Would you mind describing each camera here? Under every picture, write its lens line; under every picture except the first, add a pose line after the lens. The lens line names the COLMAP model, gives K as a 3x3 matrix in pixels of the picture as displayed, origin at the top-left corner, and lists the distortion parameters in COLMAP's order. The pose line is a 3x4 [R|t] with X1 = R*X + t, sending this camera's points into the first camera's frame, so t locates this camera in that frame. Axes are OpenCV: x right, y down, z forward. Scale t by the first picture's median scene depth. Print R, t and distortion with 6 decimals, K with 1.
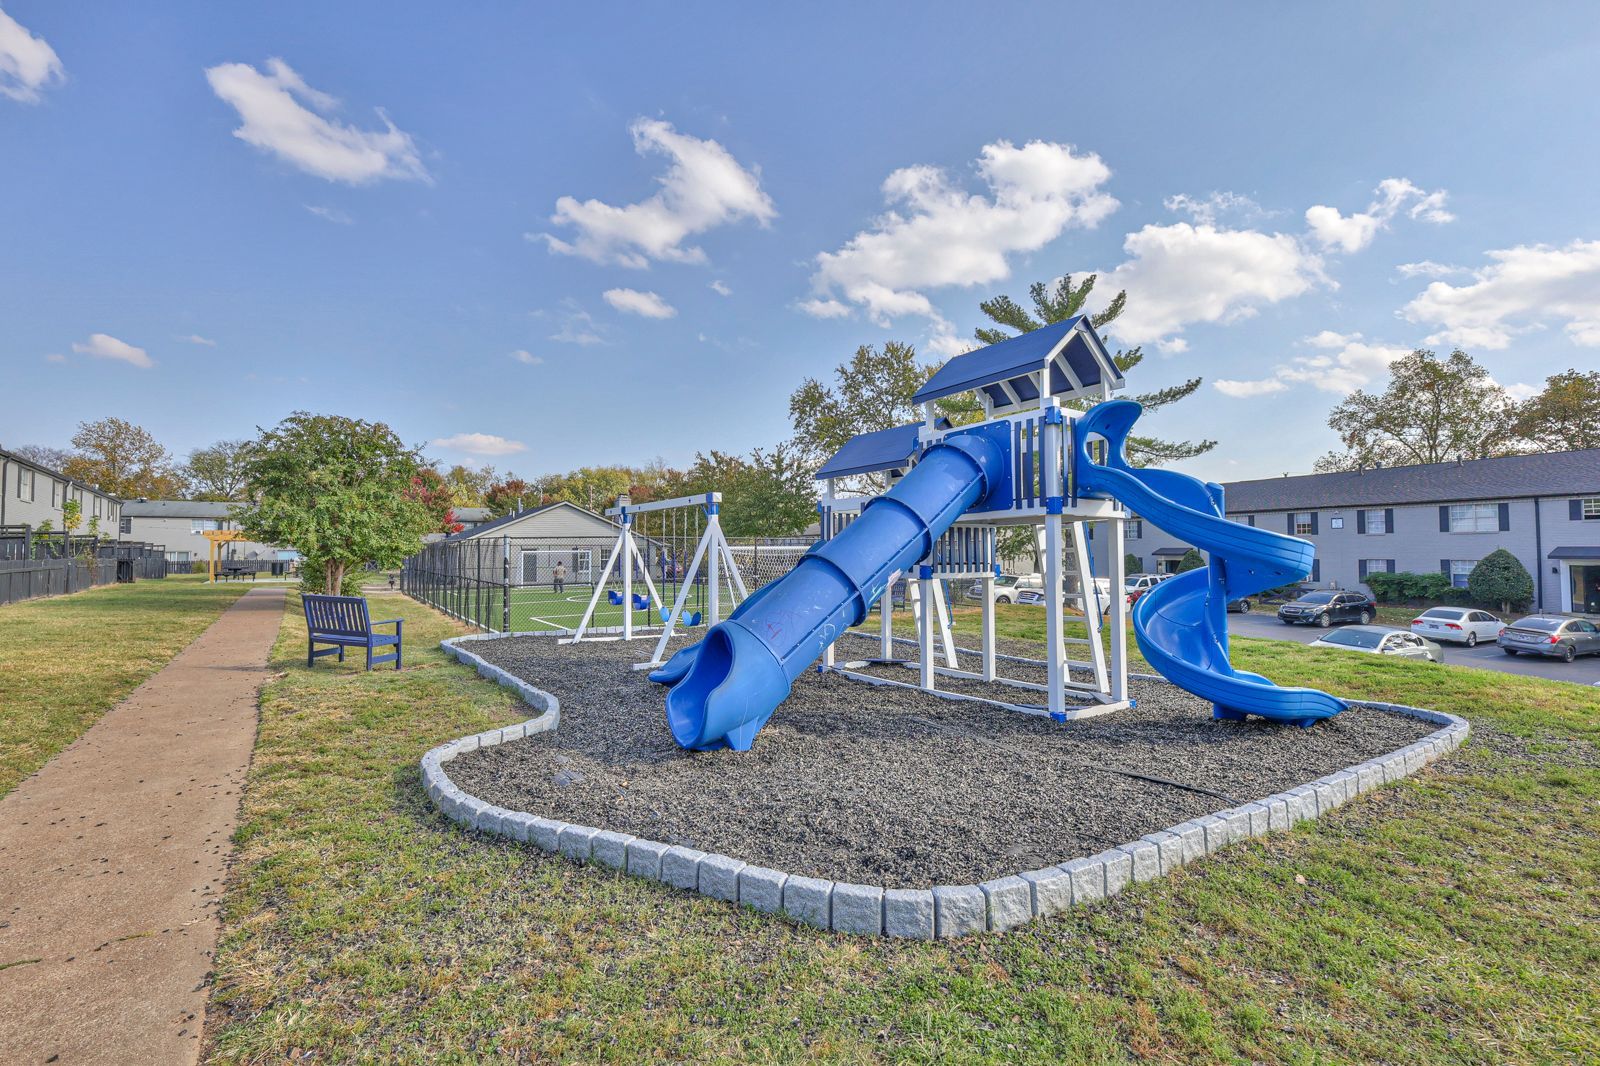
lens RADIAL K [[712.7, 0, 800.0], [0, 712.7, 533.0], [0, 0, 1]] dist [0.002794, -0.000218]
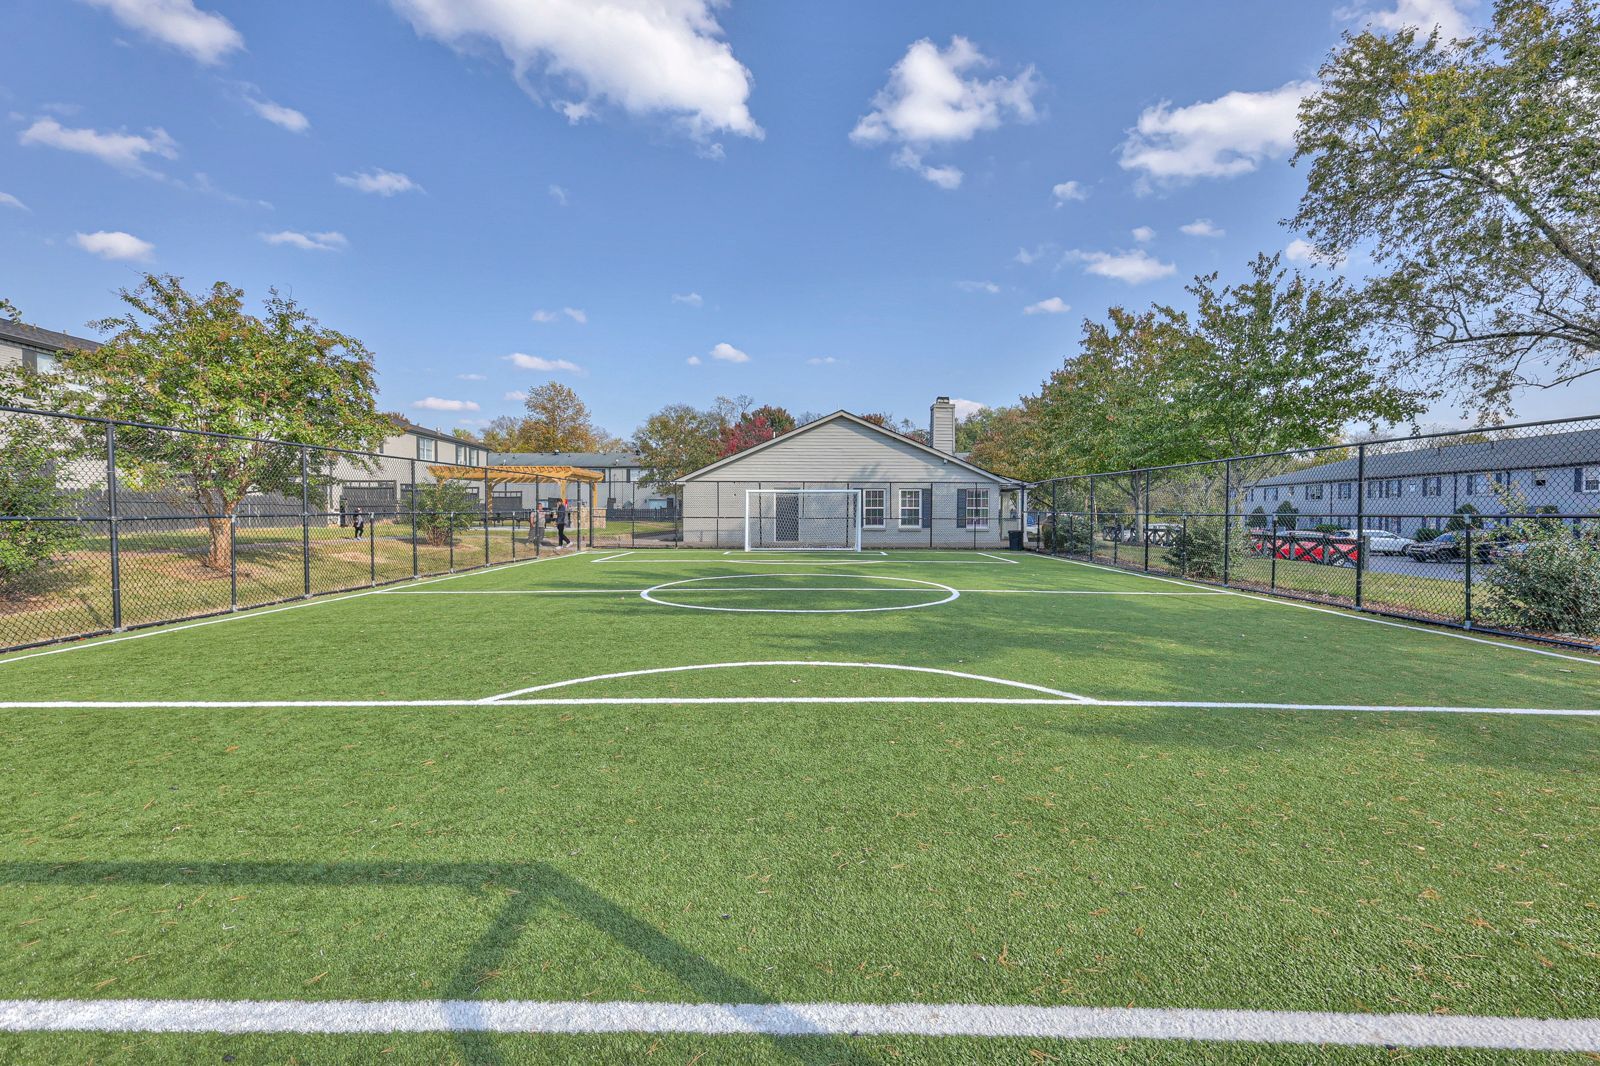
lens RADIAL K [[694.3, 0, 795.5], [0, 694.3, 537.5], [0, 0, 1]] dist [0.014170, -0.000975]
pose [[0.825833, 0.028693, -0.563184, -0.016879], [0.010171, 0.997784, 0.065750, 0.022339], [0.563823, -0.060027, 0.823711, 0.412983]]
